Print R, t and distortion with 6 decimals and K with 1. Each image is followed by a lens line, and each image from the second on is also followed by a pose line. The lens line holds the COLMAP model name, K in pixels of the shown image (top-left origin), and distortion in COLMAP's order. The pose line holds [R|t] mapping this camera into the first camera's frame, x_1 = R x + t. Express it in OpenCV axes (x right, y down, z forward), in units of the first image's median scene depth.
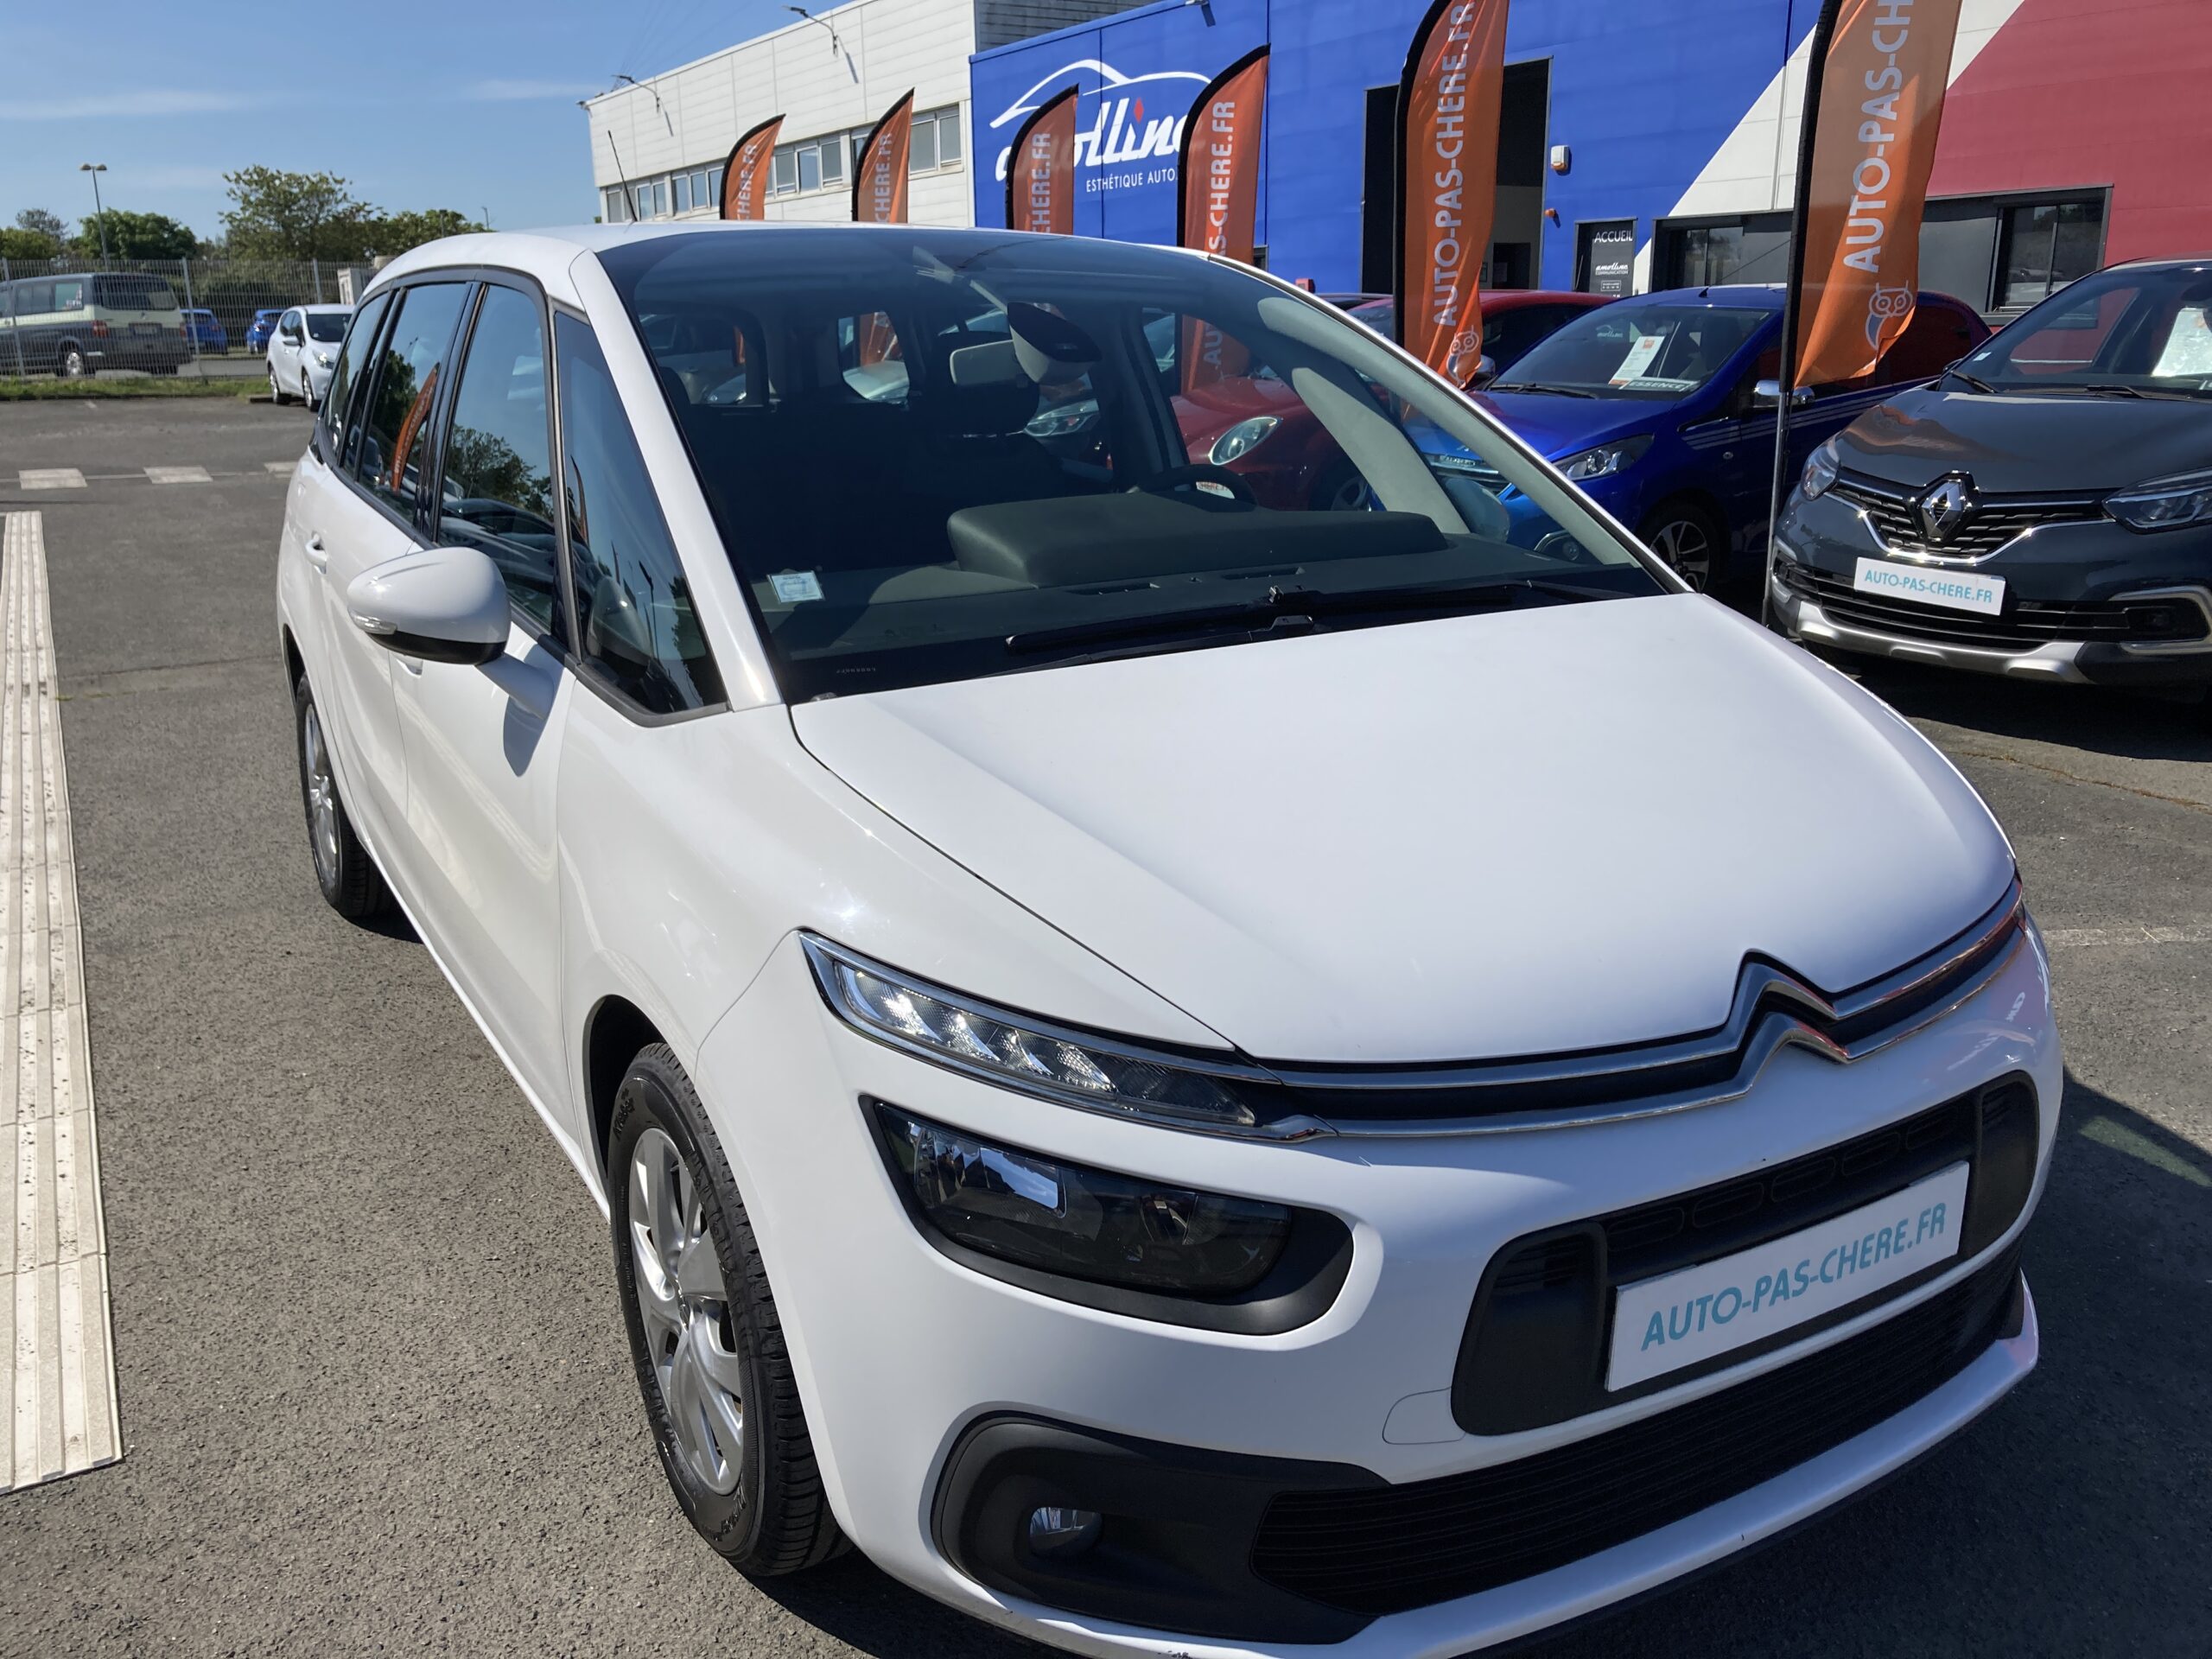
lens RADIAL K [[1804.9, 0, 1101.1], [0, 1804.9, 831.1], [0, 0, 1]] dist [0.006970, -0.000184]
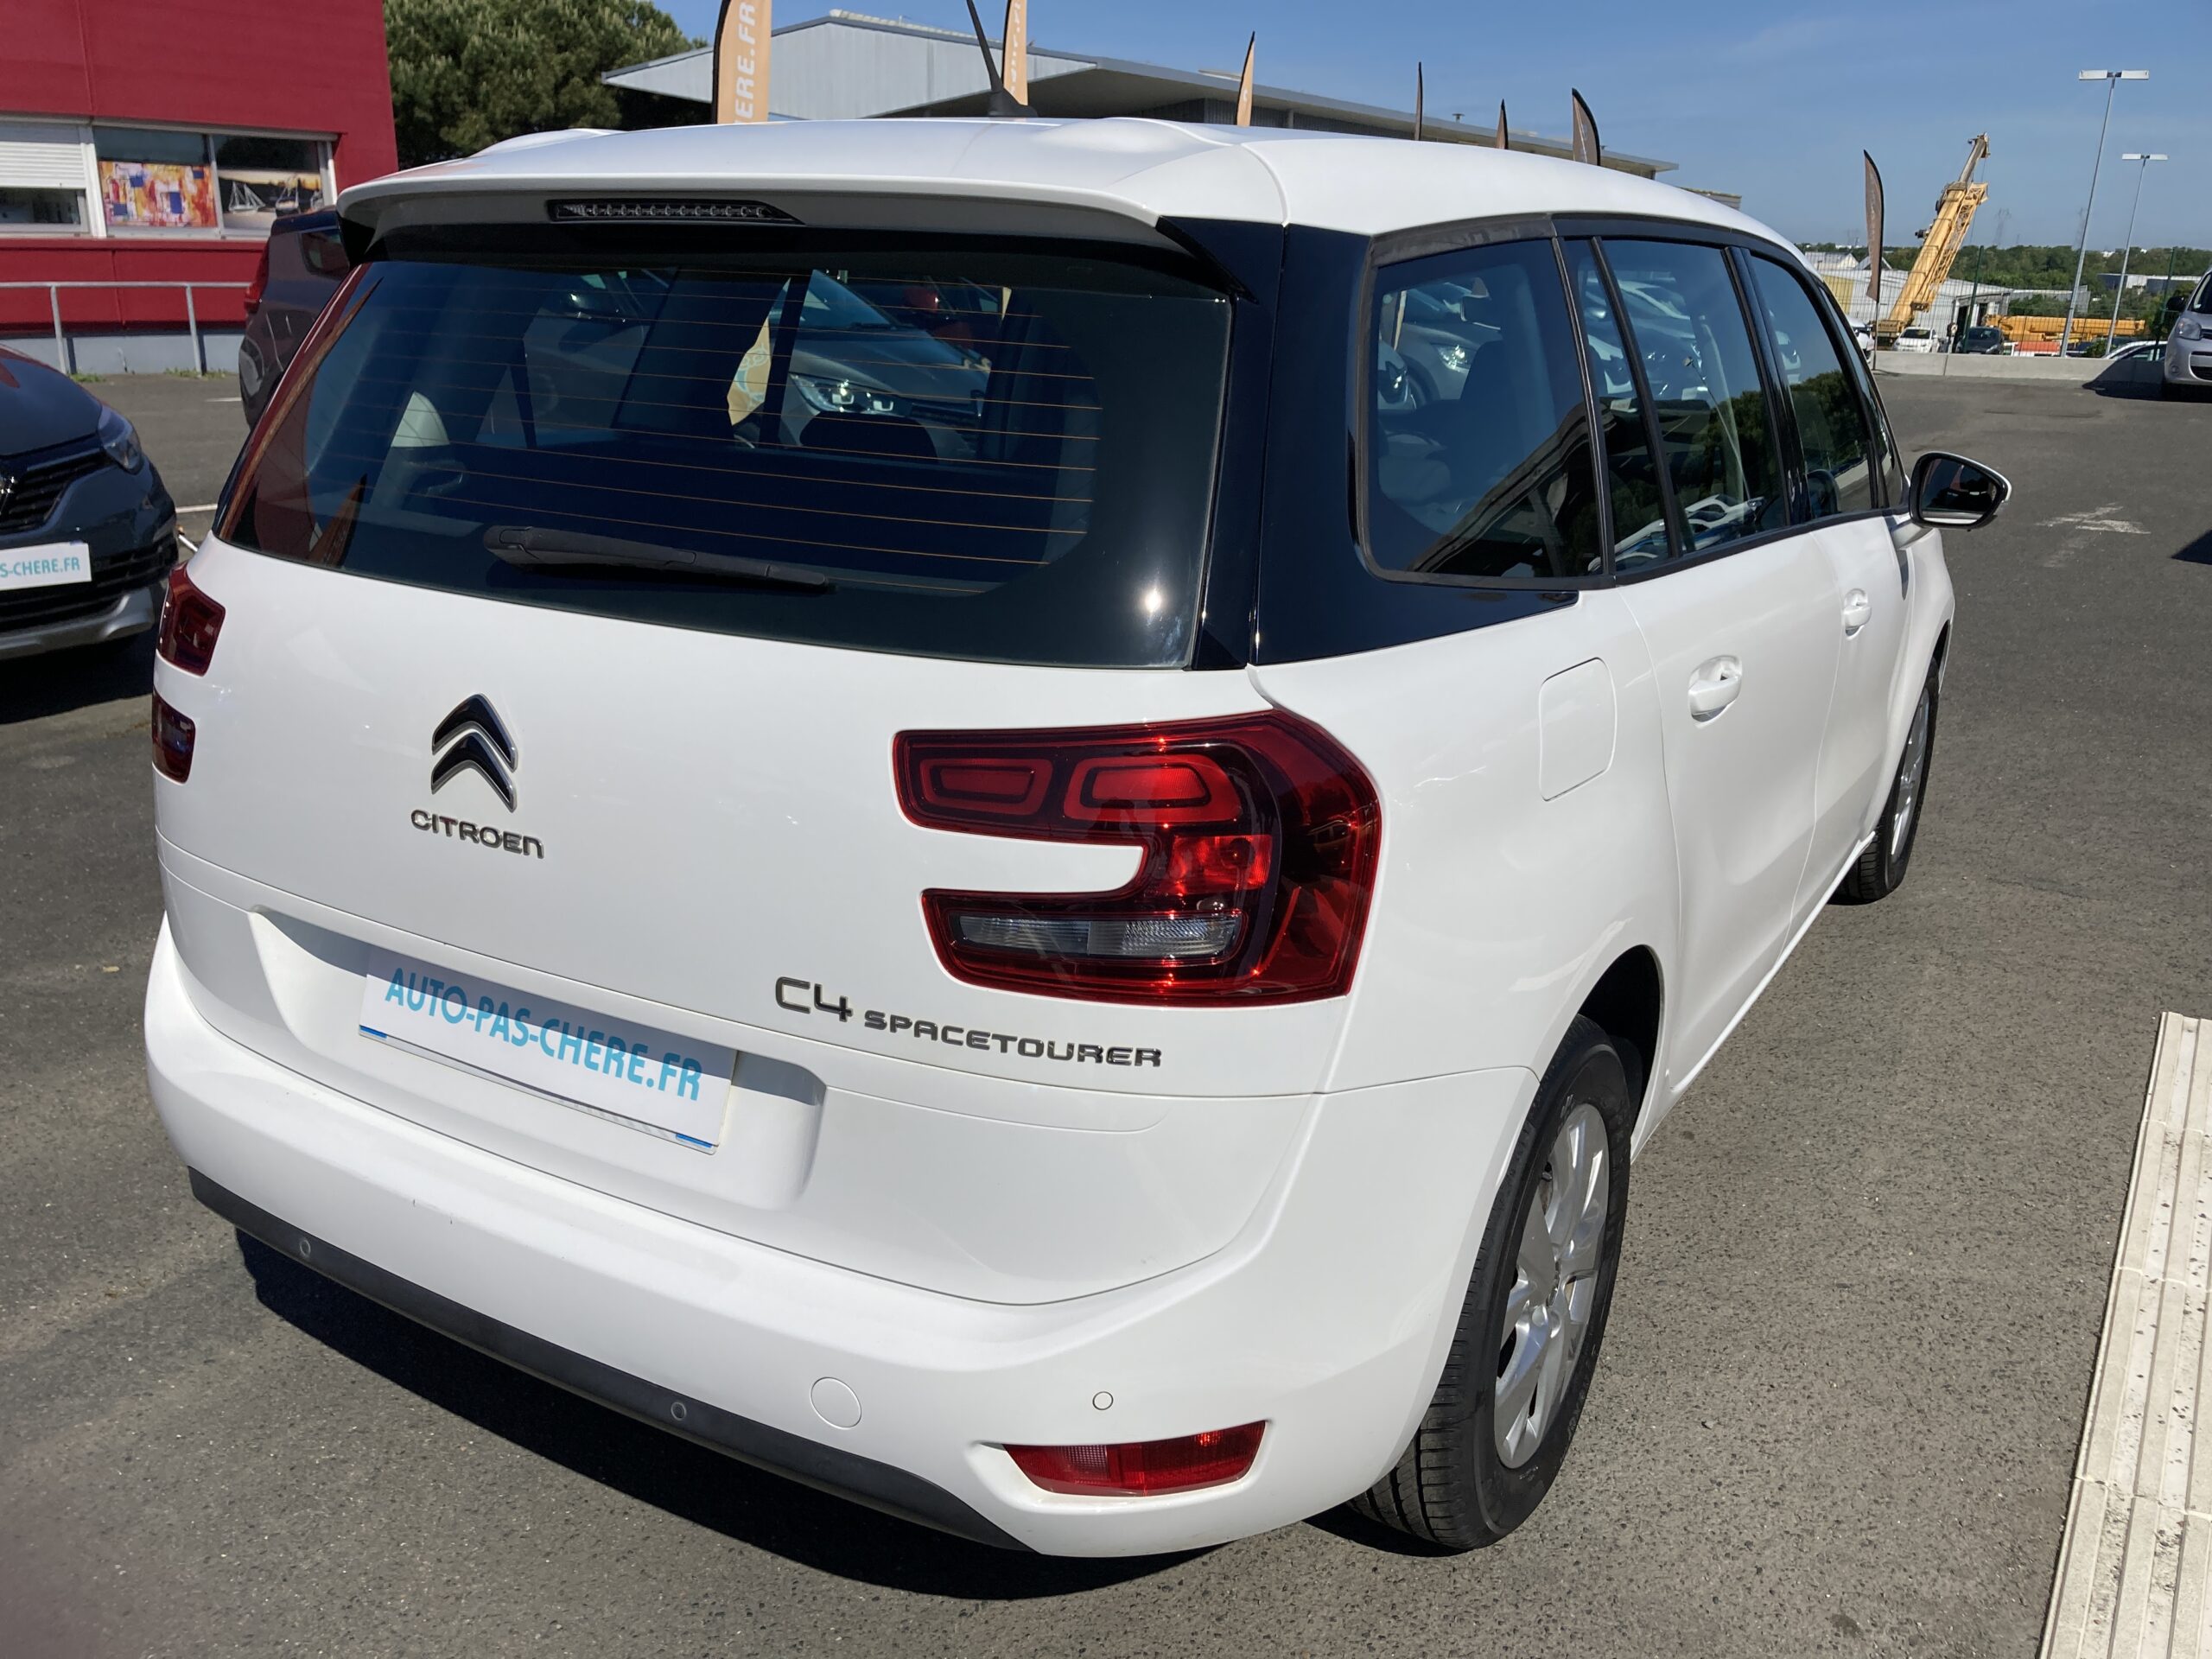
lens RADIAL K [[1804.9, 0, 1101.1], [0, 1804.9, 831.1], [0, 0, 1]] dist [0.006970, -0.000184]
pose [[-0.467540, -0.268561, 0.842188, -0.889176], [0.223633, 0.885804, 0.406619, -0.418708], [-0.855216, 0.378452, -0.354090, 1.459361]]
